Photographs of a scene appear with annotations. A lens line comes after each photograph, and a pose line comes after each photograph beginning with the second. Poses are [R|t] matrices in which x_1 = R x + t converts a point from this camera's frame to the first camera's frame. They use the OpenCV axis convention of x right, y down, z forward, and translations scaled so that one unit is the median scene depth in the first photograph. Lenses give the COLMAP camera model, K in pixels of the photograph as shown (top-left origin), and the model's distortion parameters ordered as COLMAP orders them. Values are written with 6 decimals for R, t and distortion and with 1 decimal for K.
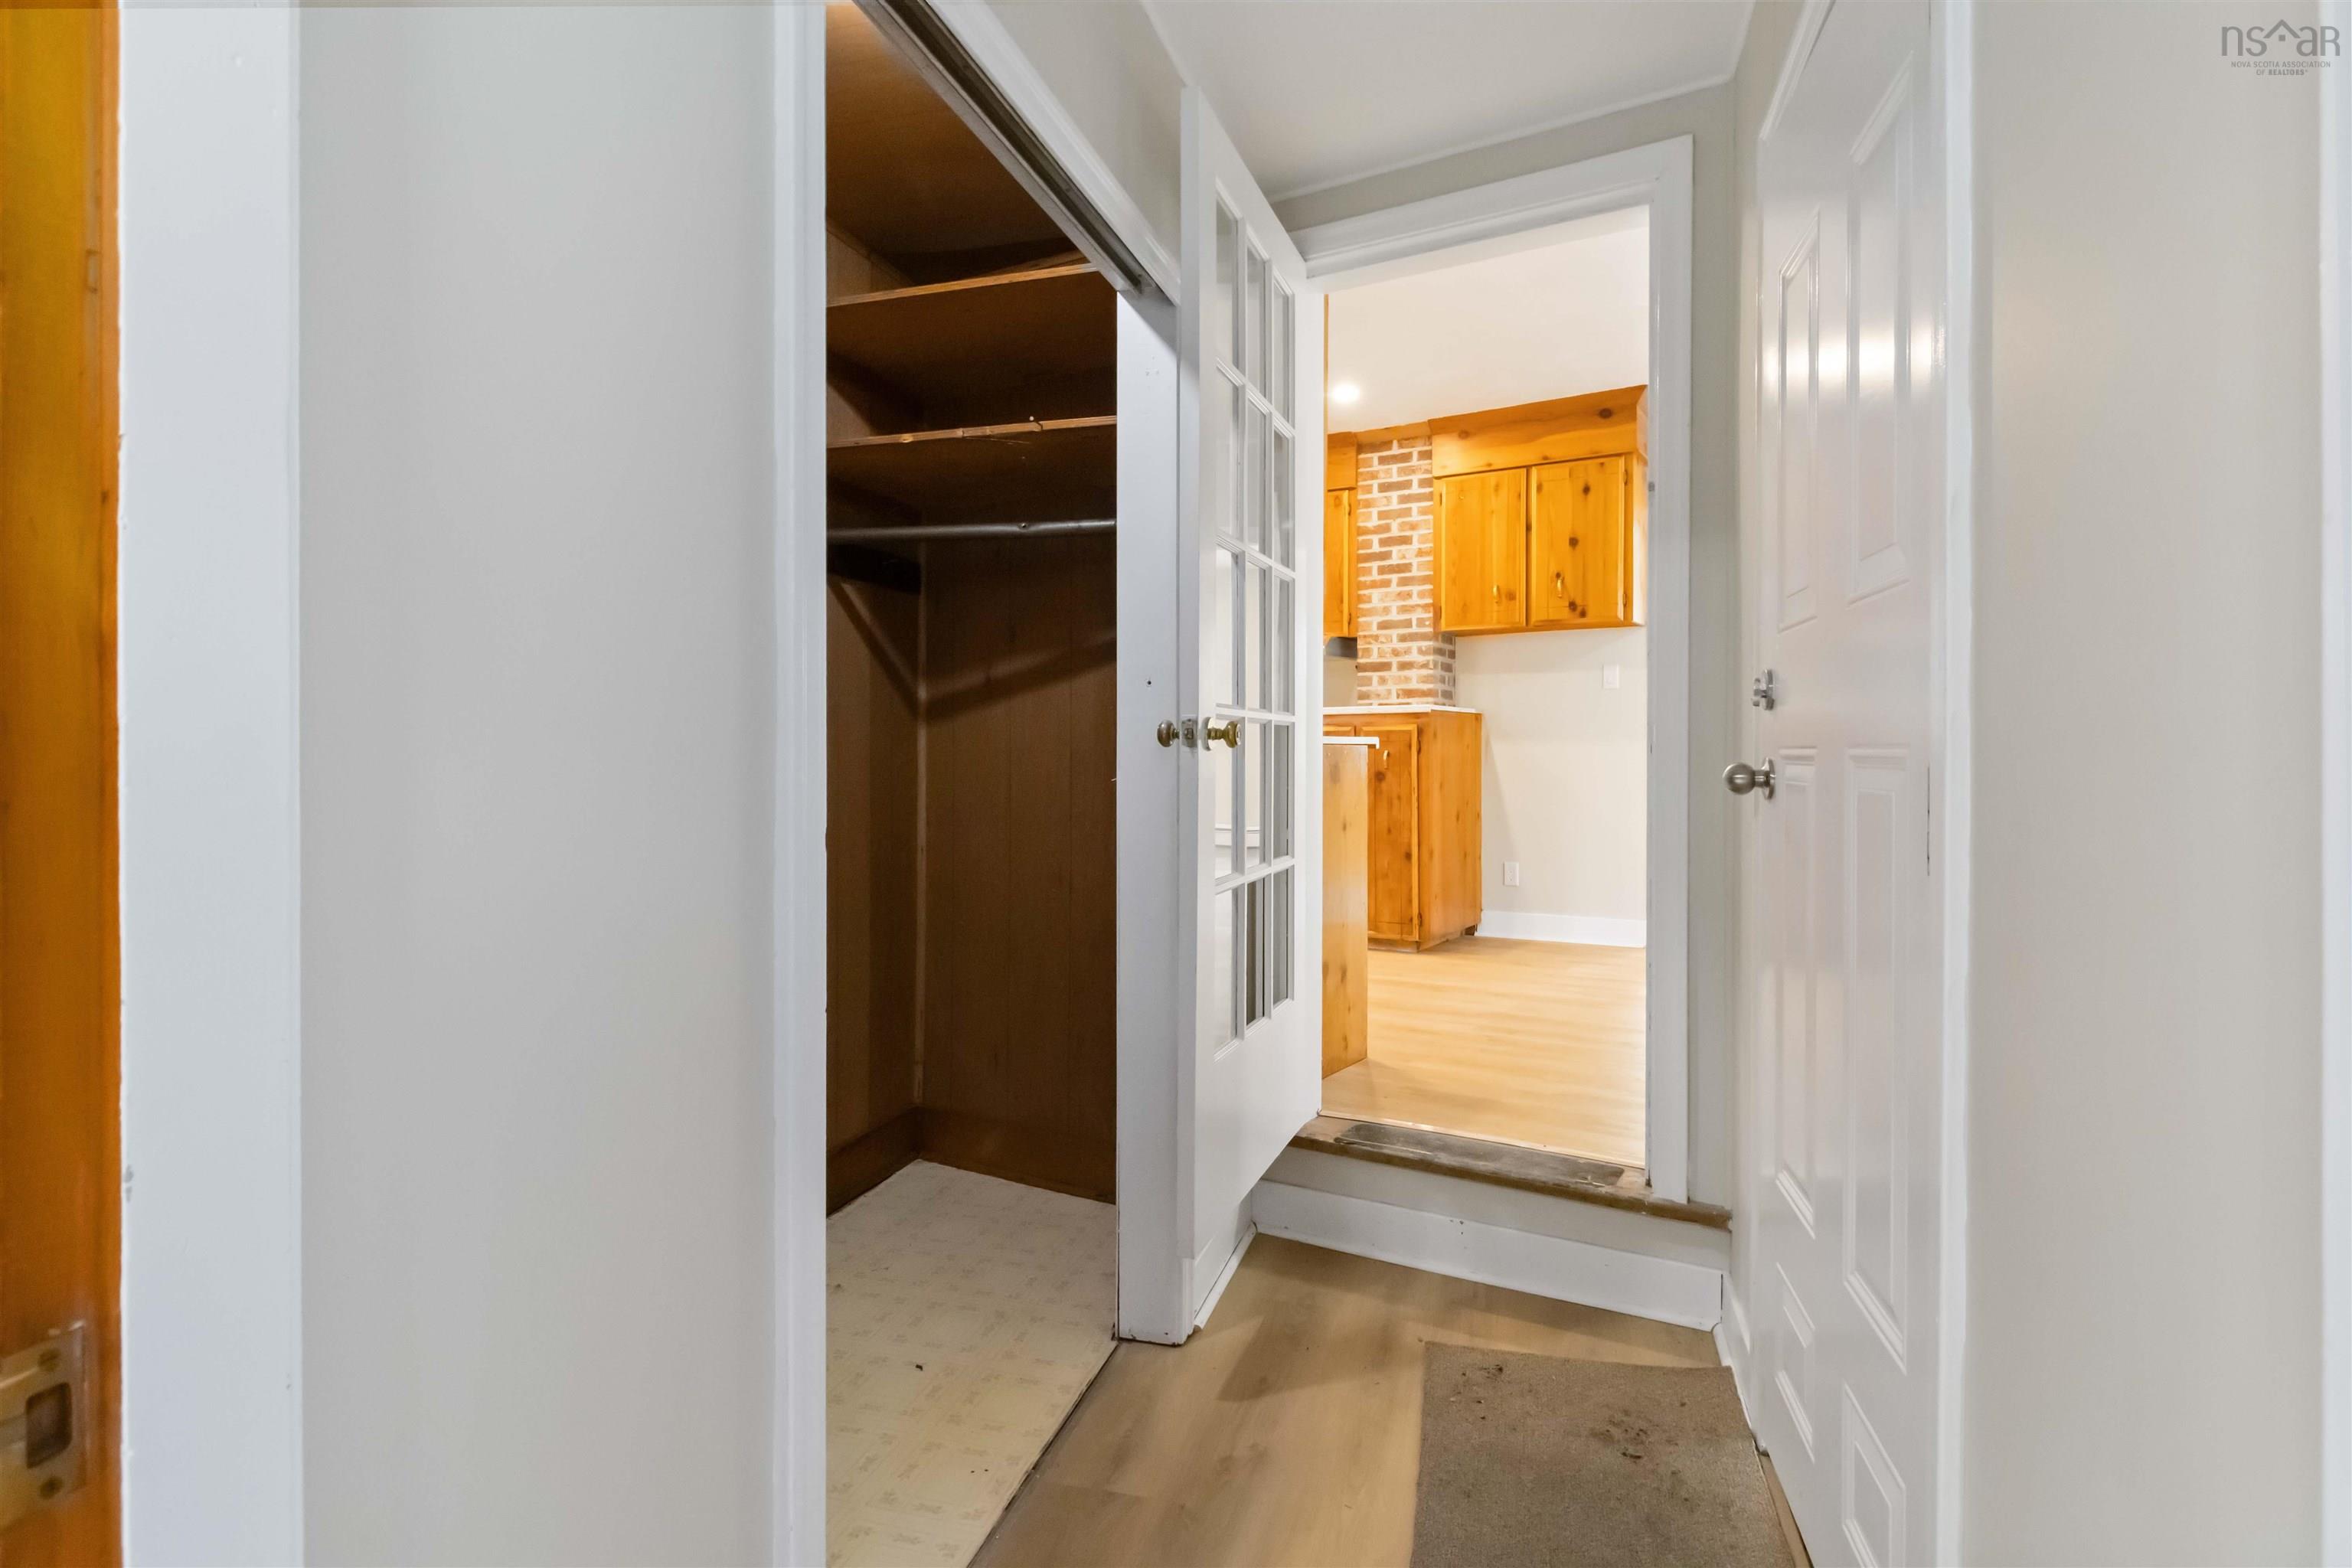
lens RADIAL K [[1232.4, 0, 1181.9], [0, 1232.4, 732.4], [0, 0, 1]] dist [0.003636, -0.000927]
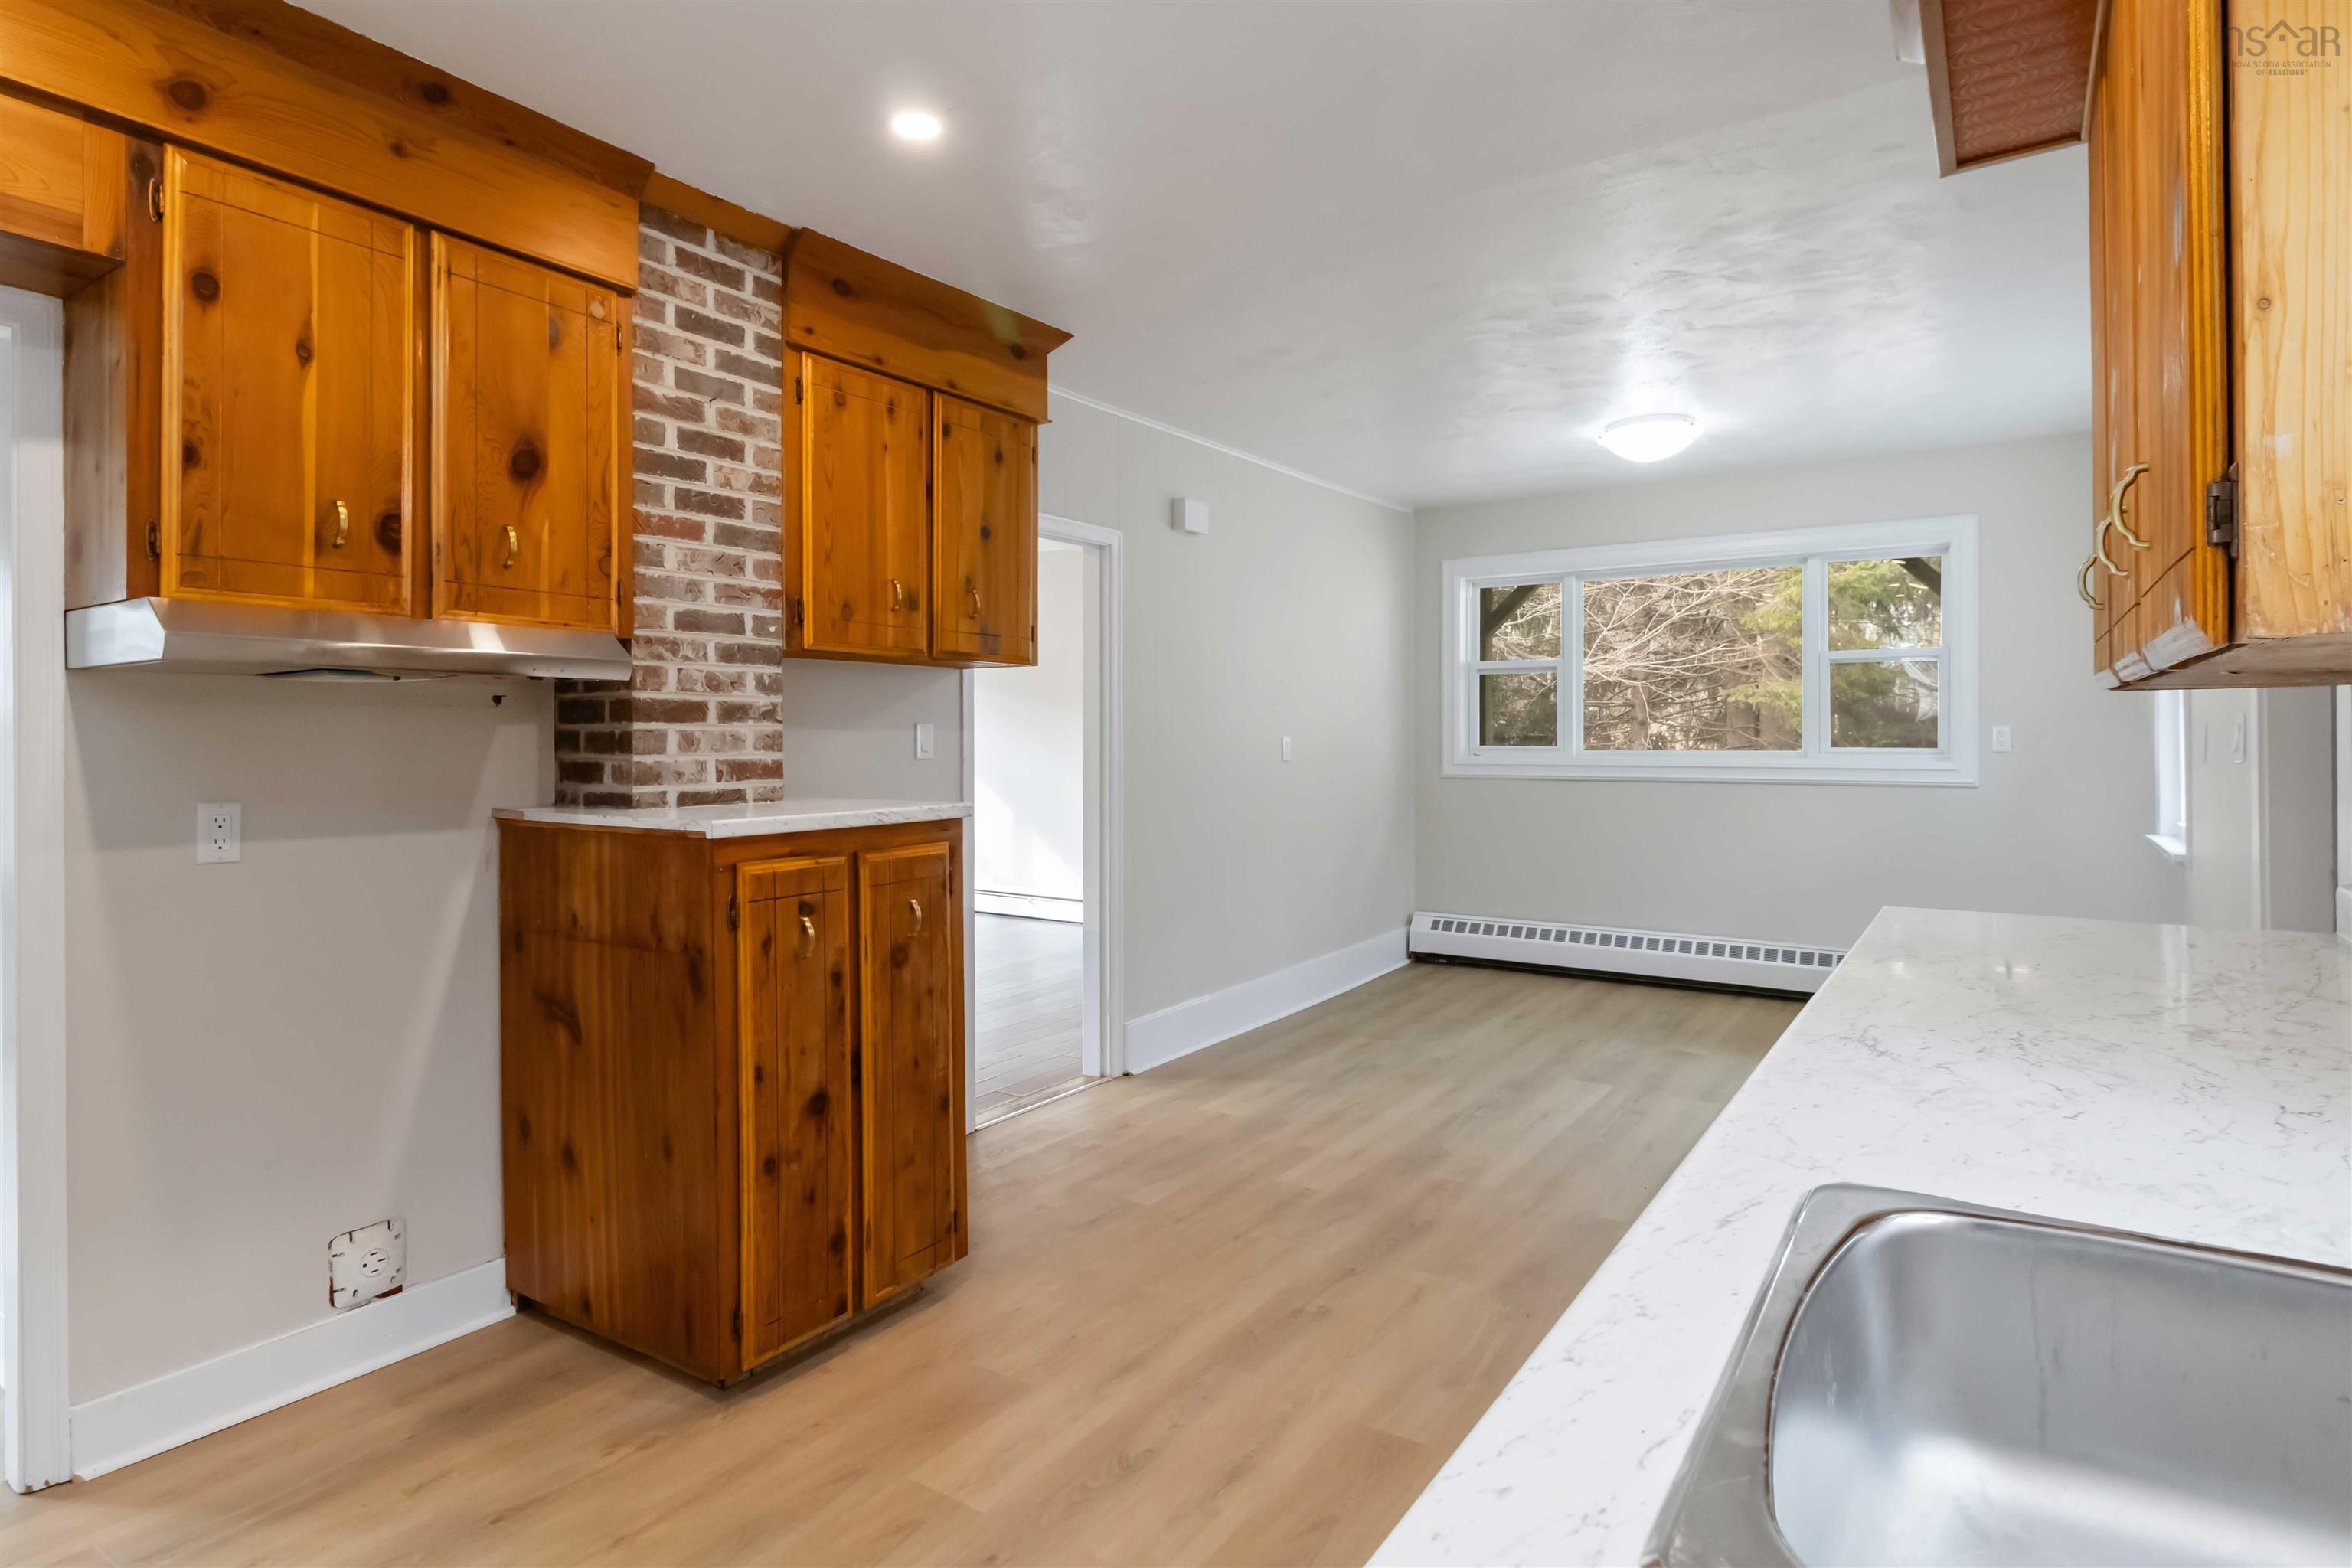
lens RADIAL K [[1232.4, 0, 1181.9], [0, 1232.4, 732.4], [0, 0, 1]] dist [0.003636, -0.000927]
pose [[0.045163, 0.008511, 0.998943, -0.287773], [-0.009753, 0.999920, -0.008078, -0.044074], [-0.998932, -0.009378, 0.045243, 0.803018]]
